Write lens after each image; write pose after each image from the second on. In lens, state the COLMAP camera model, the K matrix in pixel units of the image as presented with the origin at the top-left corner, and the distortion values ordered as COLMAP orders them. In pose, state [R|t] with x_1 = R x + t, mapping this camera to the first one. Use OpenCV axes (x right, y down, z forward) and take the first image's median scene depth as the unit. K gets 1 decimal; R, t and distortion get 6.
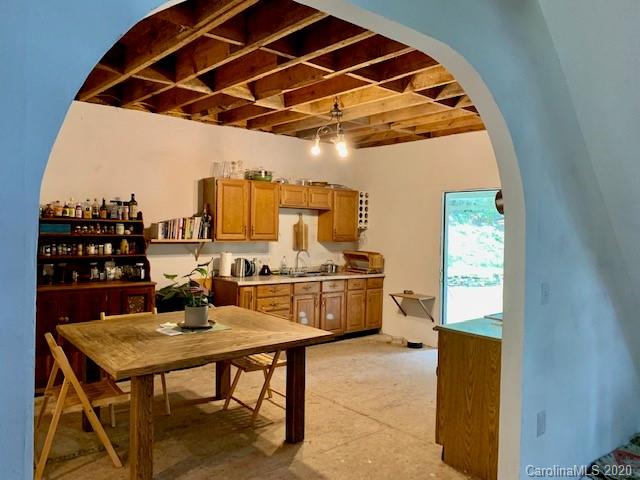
lens RADIAL K [[489.4, 0, 321.7], [0, 489.4, 236.3], [0, 0, 1]] dist [0.019581, -0.013479]
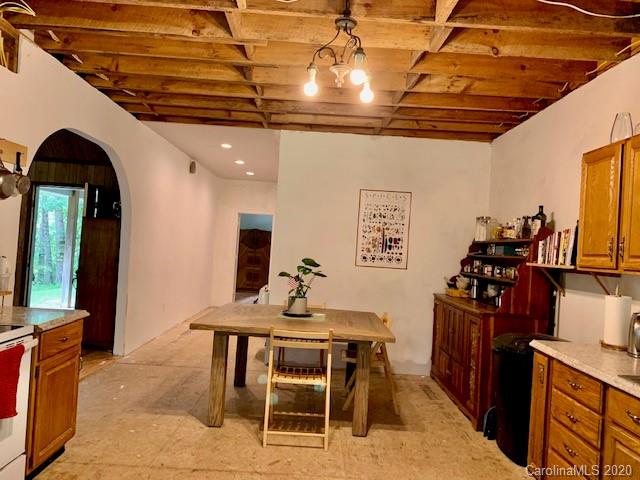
lens RADIAL K [[489.4, 0, 321.7], [0, 489.4, 236.3], [0, 0, 1]] dist [0.019581, -0.013479]
pose [[-0.635728, -0.077664, -0.767996, 0.519266], [-0.085000, 0.995919, -0.030352, 0.017997], [0.767219, 0.045984, -0.639735, 1.477724]]
